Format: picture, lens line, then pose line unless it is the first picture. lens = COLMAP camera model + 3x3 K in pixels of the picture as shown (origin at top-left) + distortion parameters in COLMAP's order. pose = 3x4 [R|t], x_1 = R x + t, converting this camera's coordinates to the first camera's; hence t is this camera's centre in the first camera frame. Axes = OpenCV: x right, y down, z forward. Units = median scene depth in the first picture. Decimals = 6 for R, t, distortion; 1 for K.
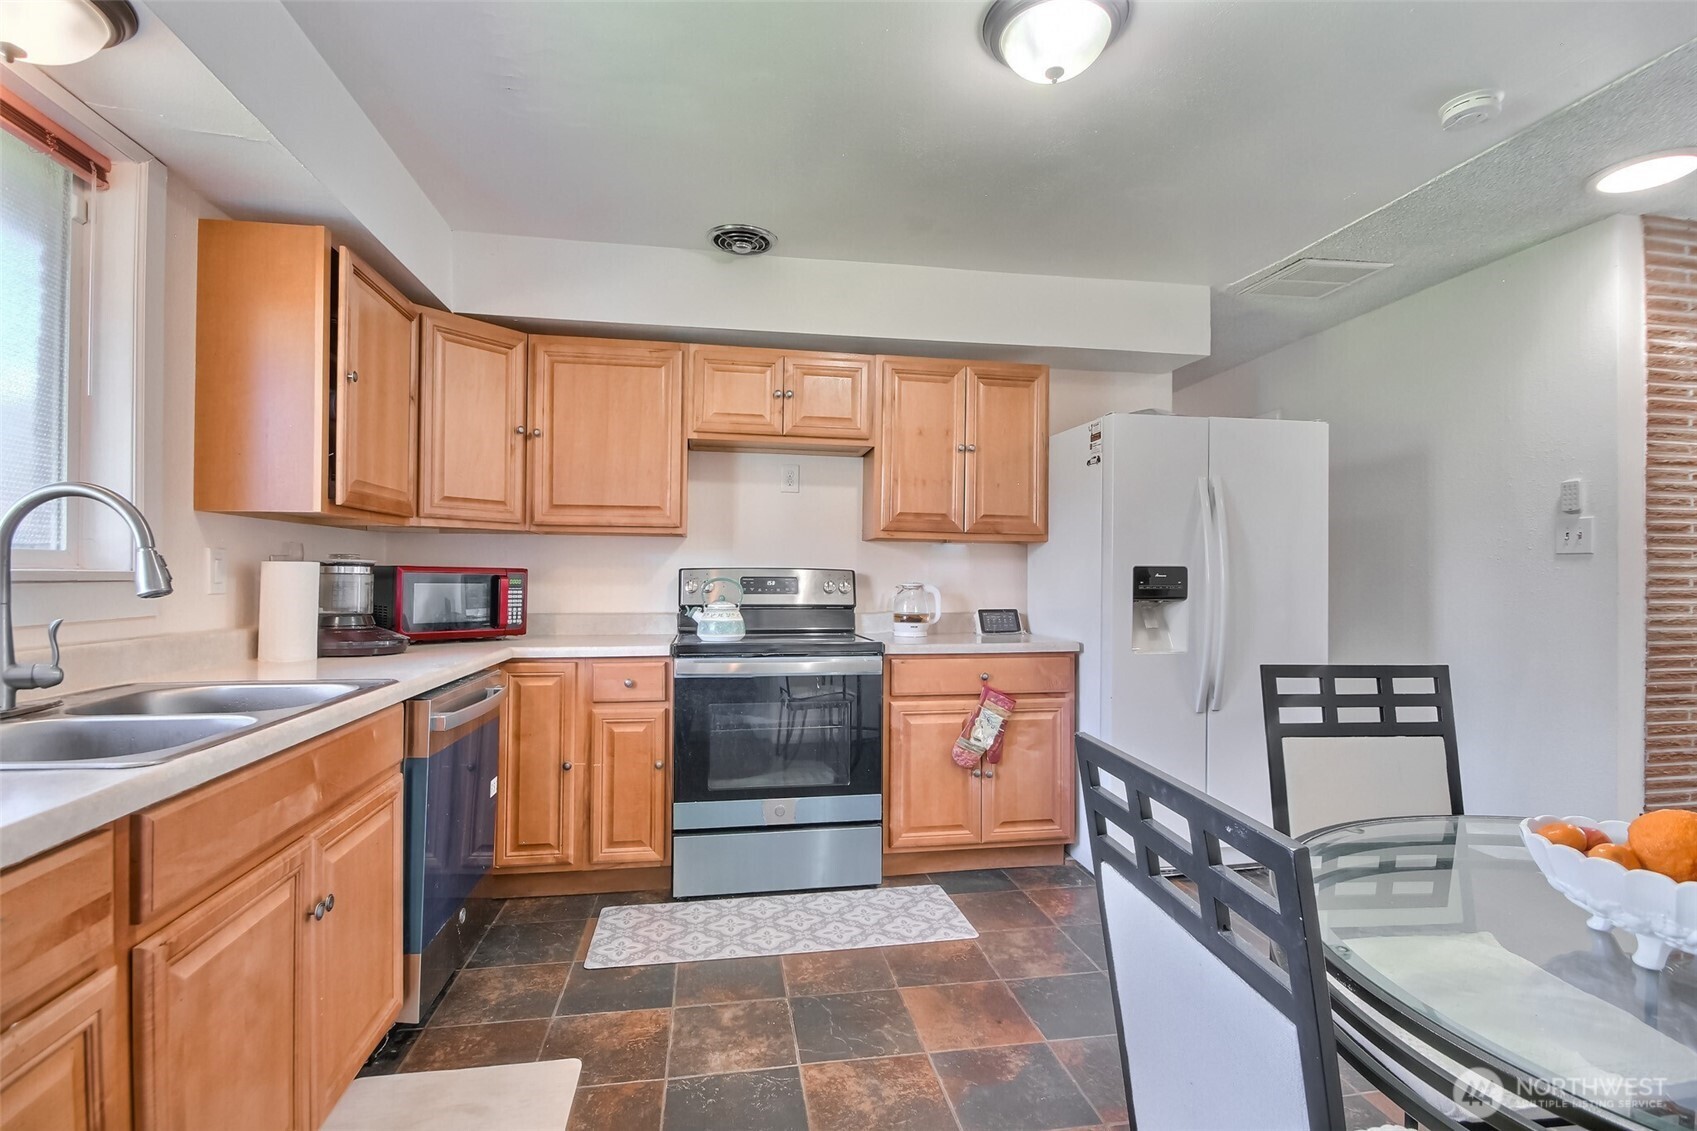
lens RADIAL K [[796.6, 0, 848.5], [0, 796.6, 565.5], [0, 0, 1]] dist [-0.004632, 0.000384]
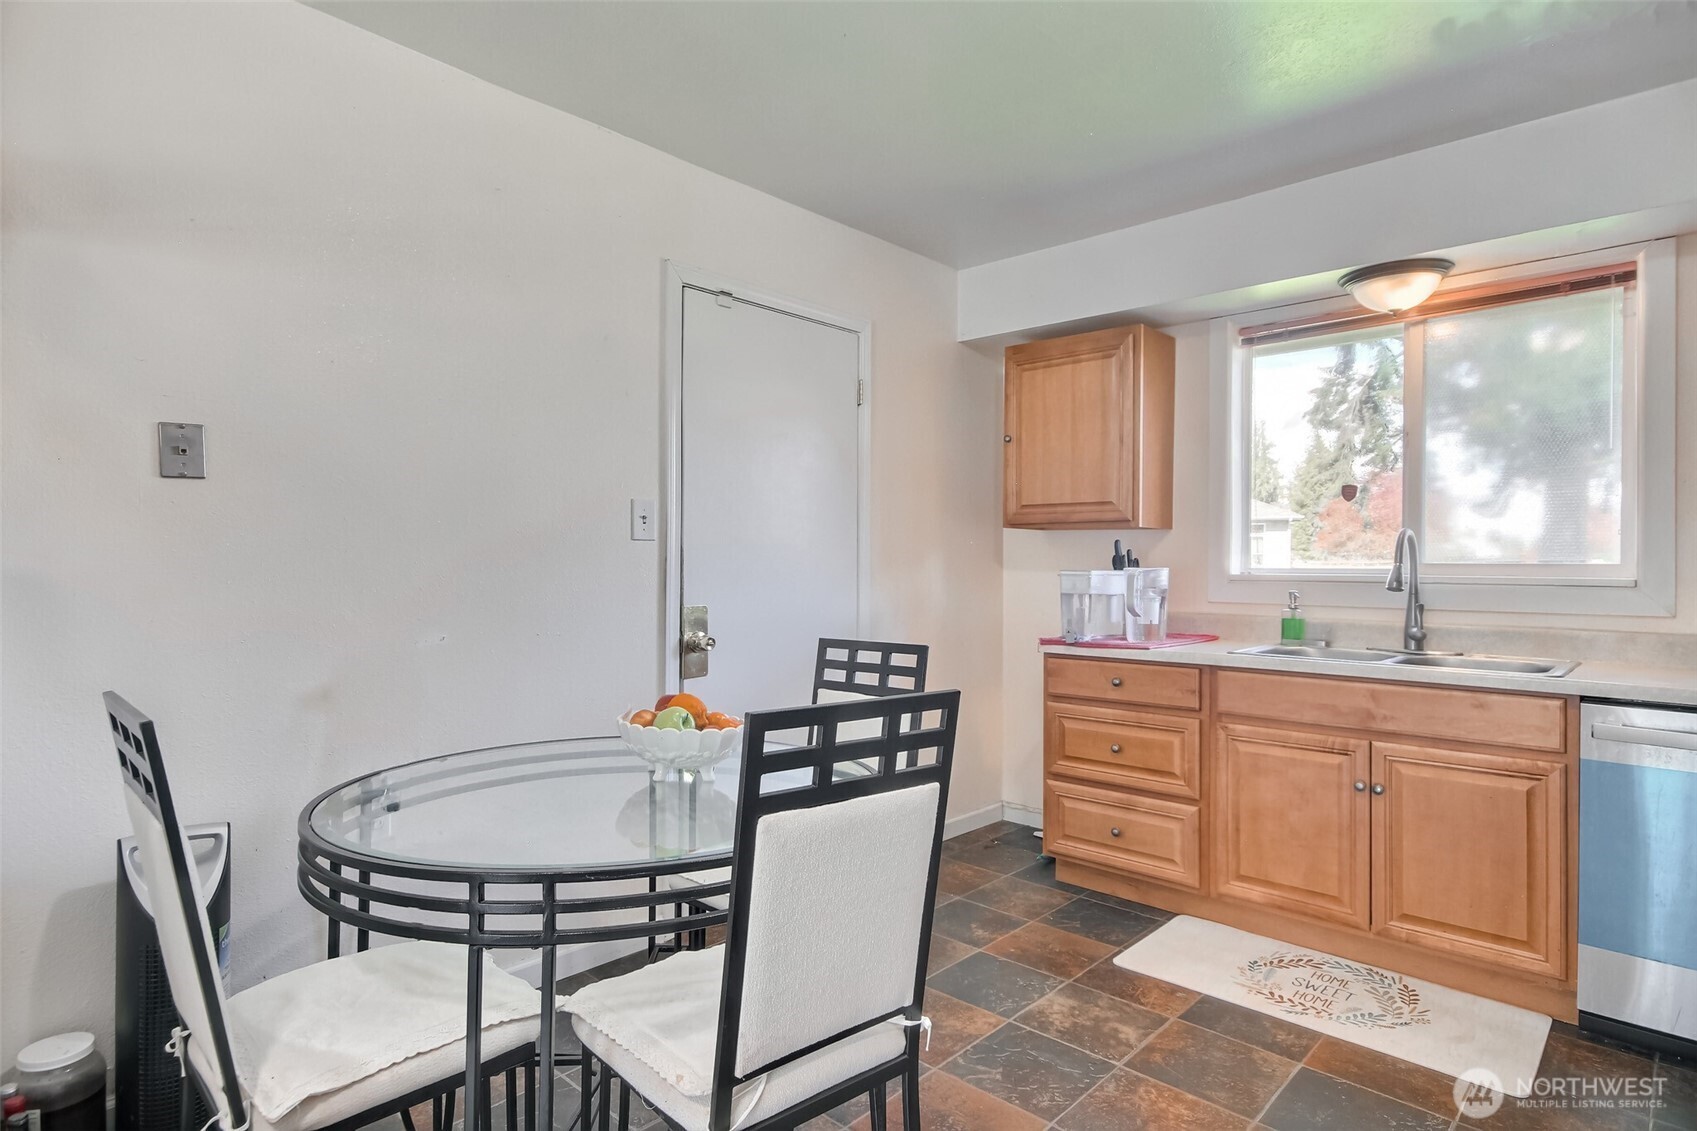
lens RADIAL K [[895.0, 0, 853.5], [0, 895.0, 563.6], [0, 0, 1]] dist [0.004962, 0.001311]
pose [[-0.796778, -0.015940, -0.604062, 0.593125], [-0.008281, 0.999846, -0.015460, 0.009201], [0.604216, -0.007316, -0.796787, 0.858180]]
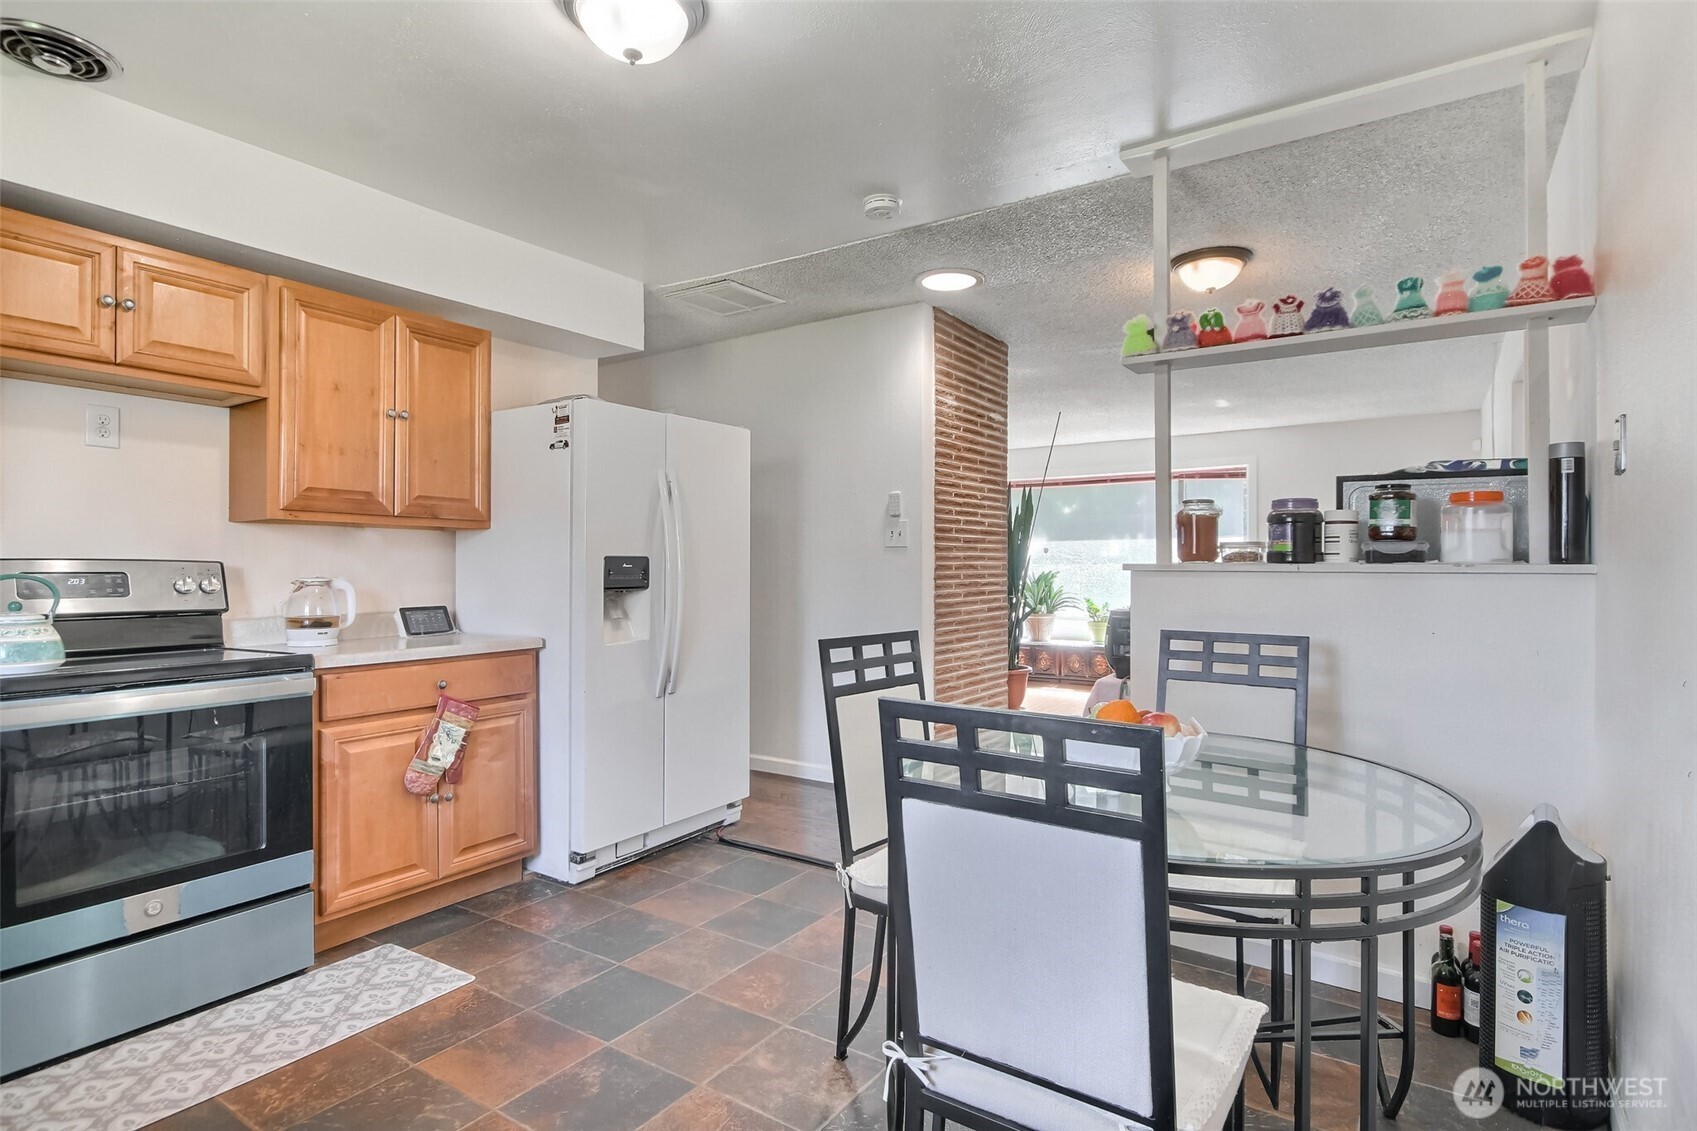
lens RADIAL K [[872.1, 0, 849.6], [0, 872.1, 564.7], [0, 0, 1]] dist [0.004014, 0.001338]
pose [[0.689272, -0.006847, 0.724470, -0.209382], [-0.001560, 0.999939, 0.010935, -0.001087], [-0.724501, -0.008667, 0.689220, 0.034491]]
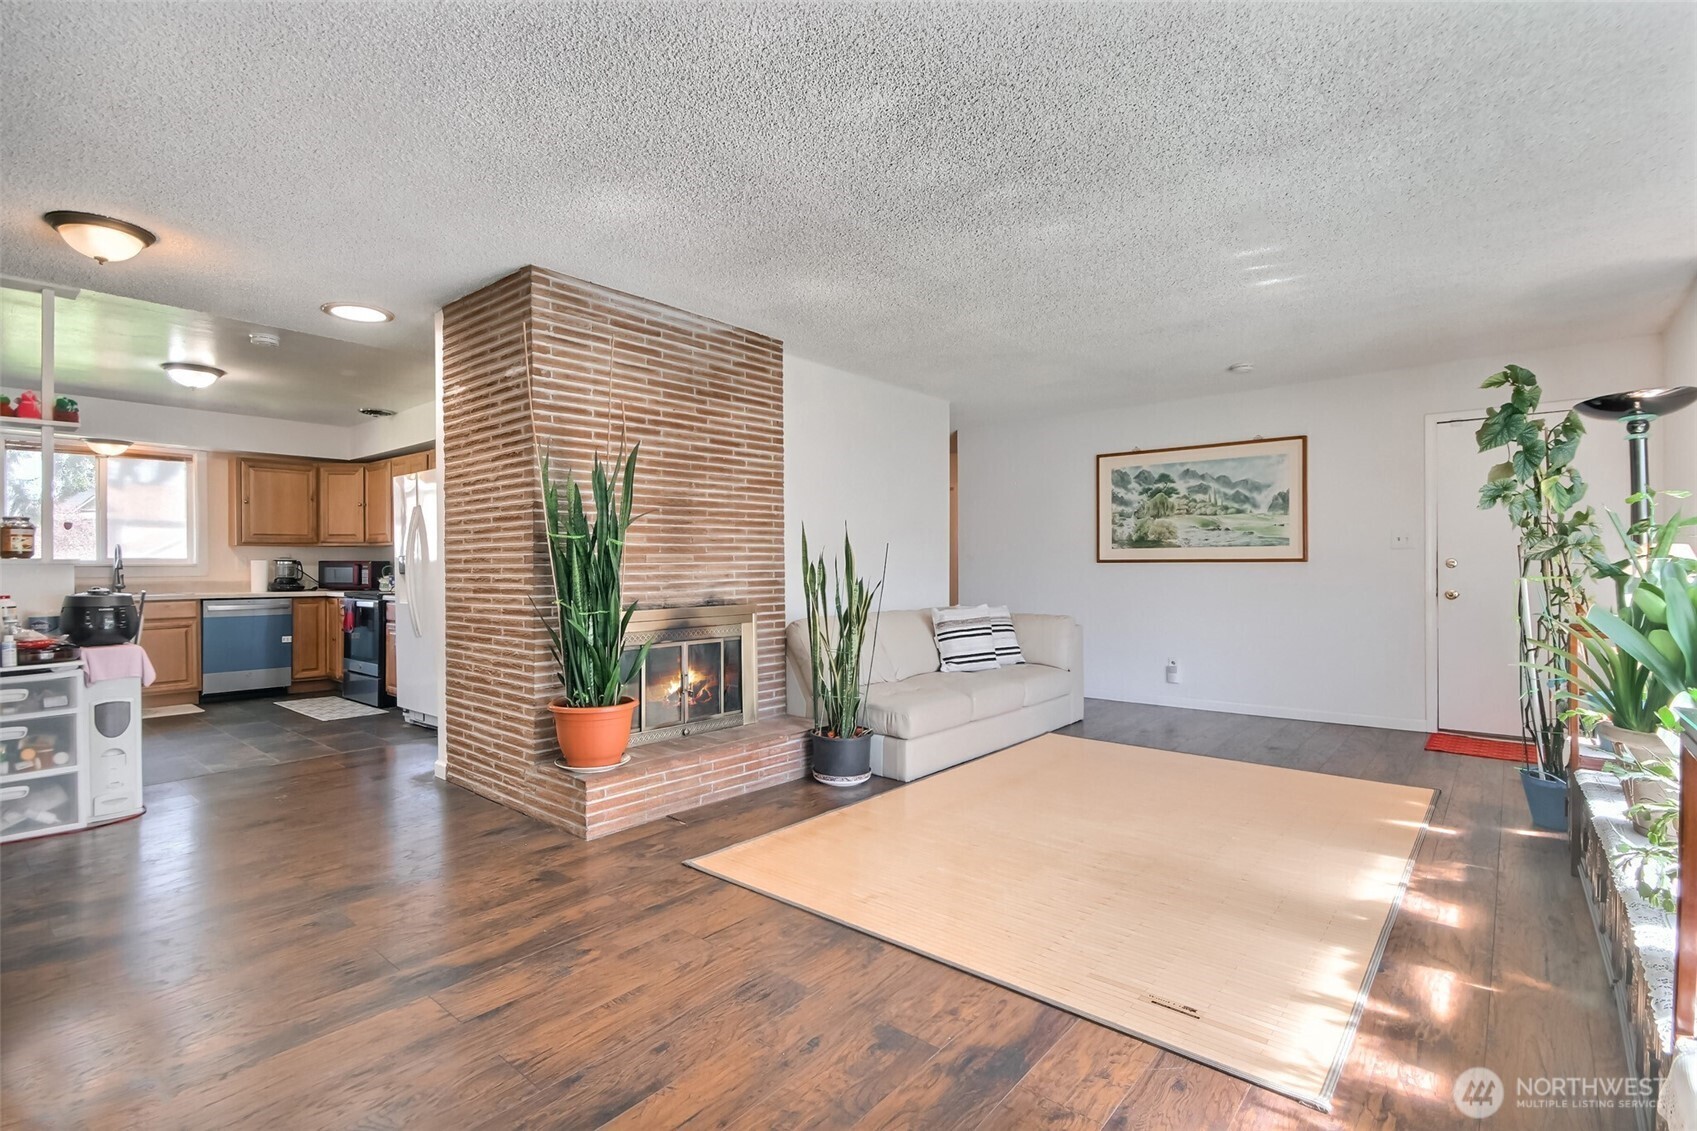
lens RADIAL K [[796.6, 0, 848.5], [0, 796.6, 565.5], [0, 0, 1]] dist [-0.004632, 0.000384]
pose [[0.642500, -0.007902, -0.766245, 2.435684], [0.017164, 0.999844, 0.004082, 0.033288], [0.766093, -0.015775, 0.642536, 0.587009]]
